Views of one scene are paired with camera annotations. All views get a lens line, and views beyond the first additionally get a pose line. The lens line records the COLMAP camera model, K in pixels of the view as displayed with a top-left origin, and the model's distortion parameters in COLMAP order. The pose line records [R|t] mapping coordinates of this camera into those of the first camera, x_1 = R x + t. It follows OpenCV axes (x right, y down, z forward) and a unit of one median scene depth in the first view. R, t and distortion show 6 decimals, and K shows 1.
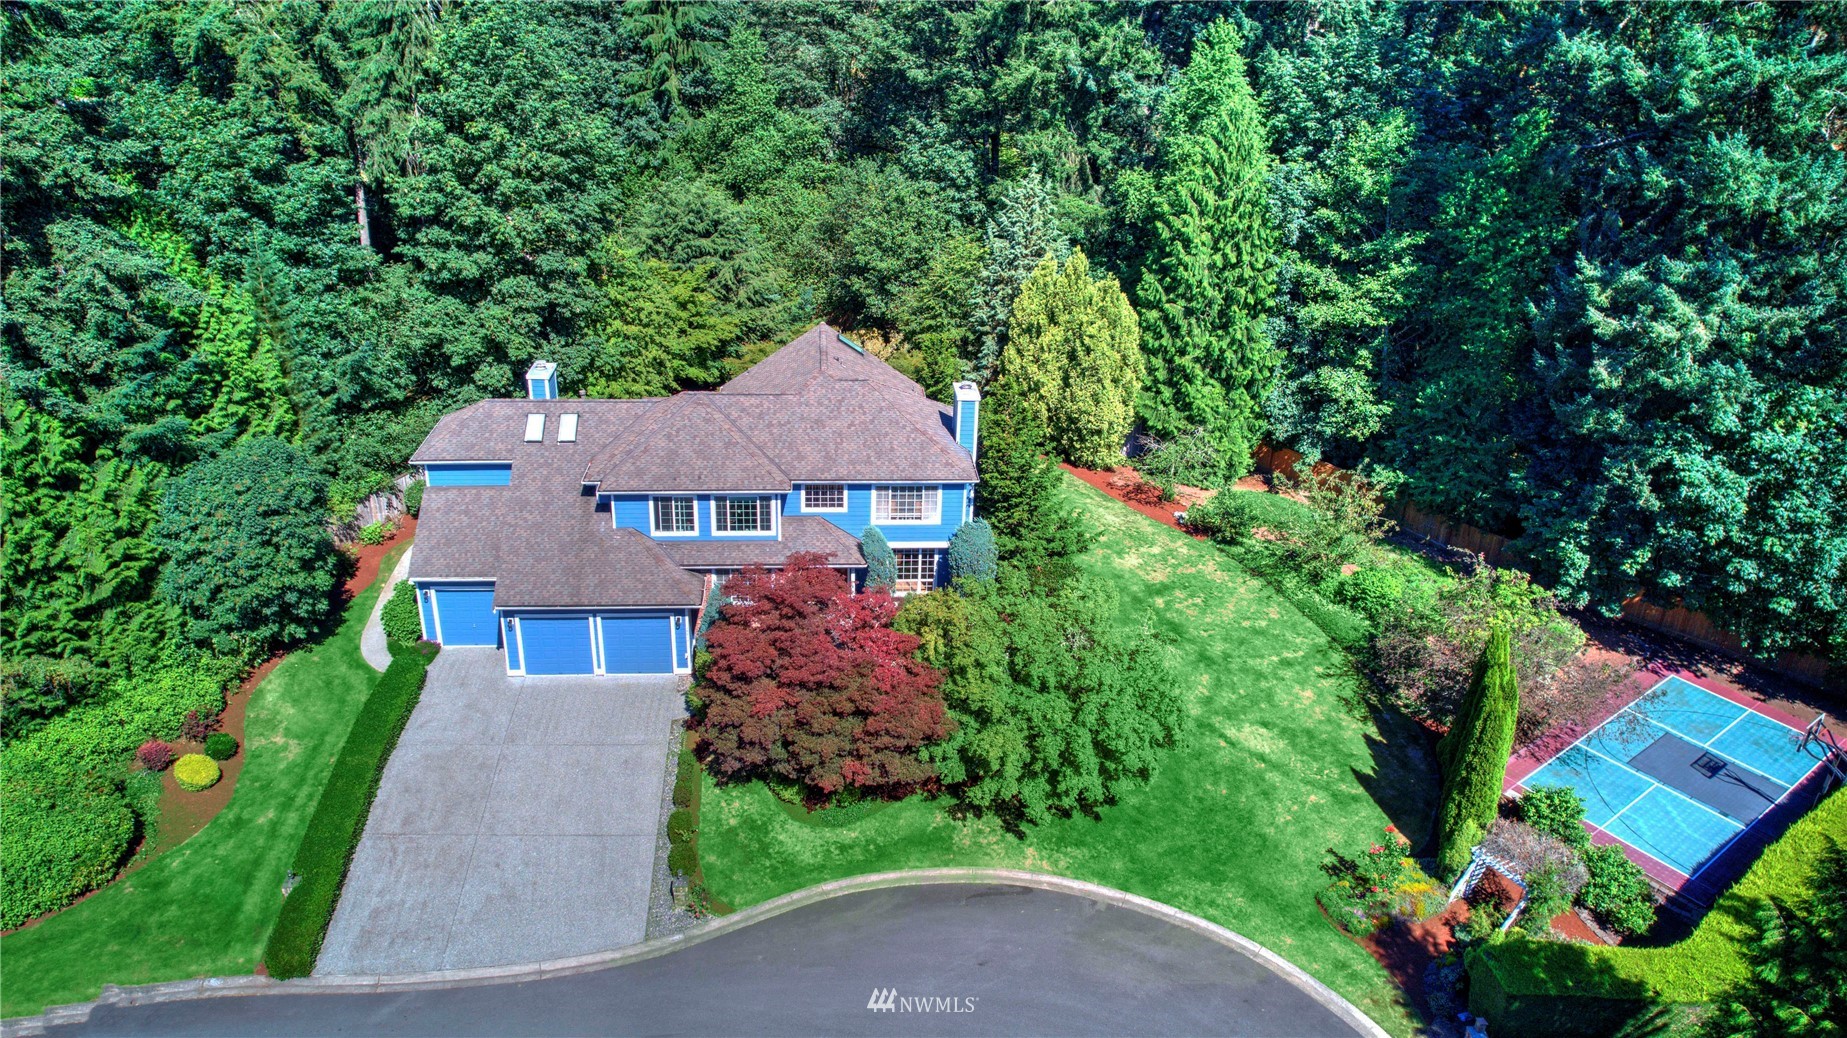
lens RADIAL K [[1197.2, 0, 899.2], [0, 1197.2, 514.1], [0, 0, 1]] dist [-0.049407, 0.012977]
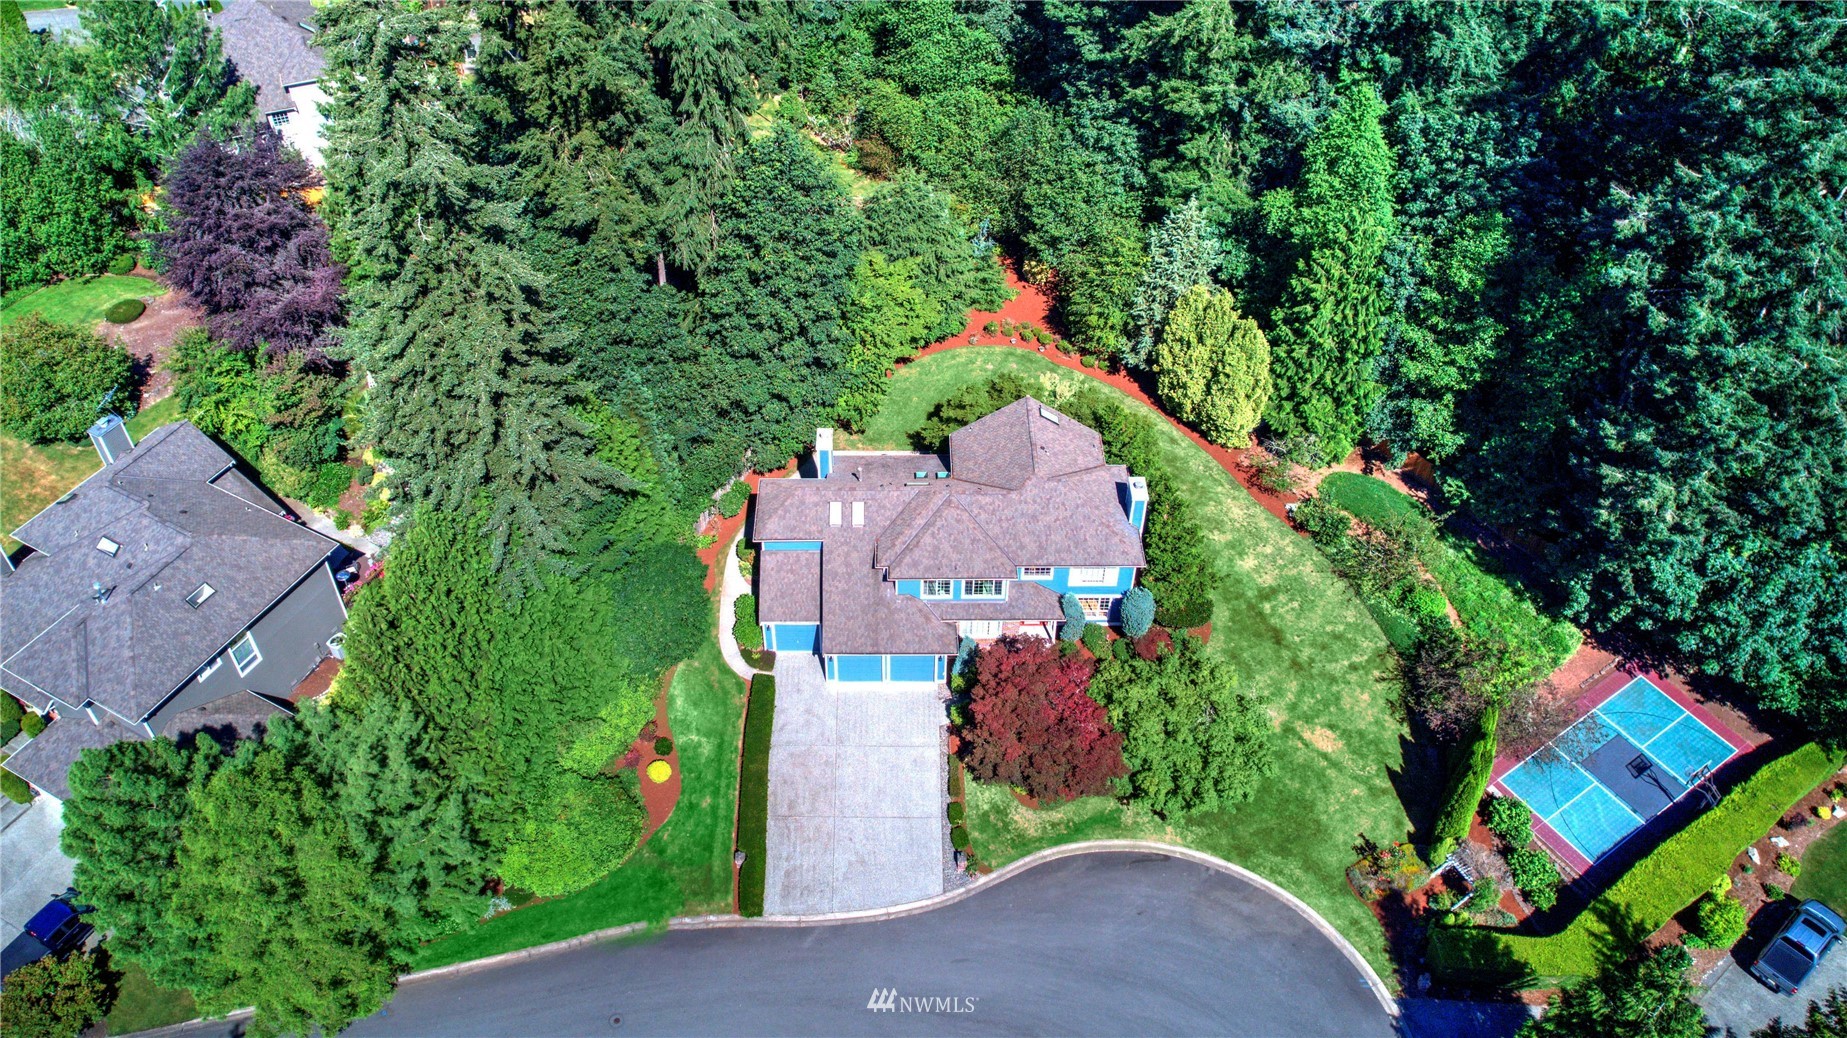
lens RADIAL K [[1147.5, 0, 923.5], [0, 1147.5, 519.0], [0, 0, 1]] dist [-0.039159, -0.000605]
pose [[0.996595, 0.024463, -0.078739, -0.094445], [-0.002550, 0.963661, 0.267116, -0.457771], [0.082413, -0.266006, 0.960442, -0.341779]]
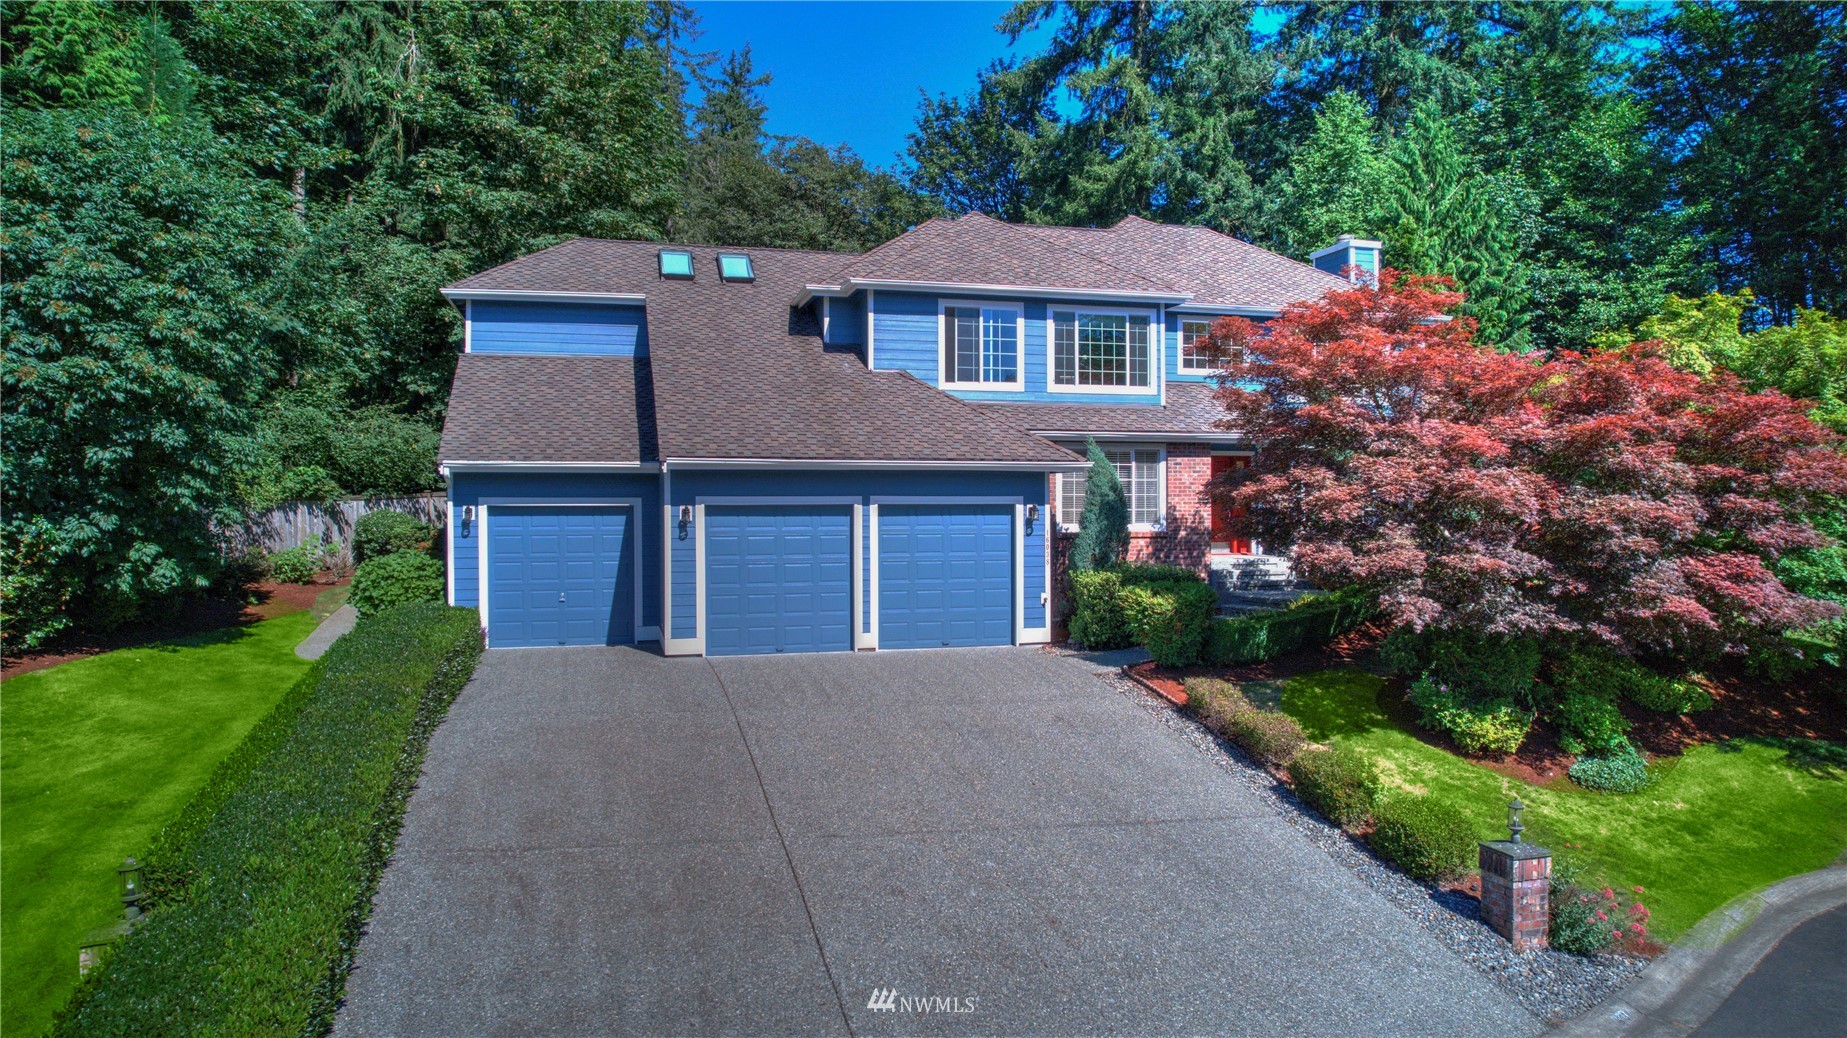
lens RADIAL K [[1147.5, 0, 923.5], [0, 1147.5, 519.0], [0, 0, 1]] dist [-0.039159, -0.000605]
pose [[0.981159, -0.036099, 0.189801, -0.310617], [0.108073, 0.916866, -0.384288, 0.260109], [-0.160150, 0.397560, 0.903492, 0.576666]]
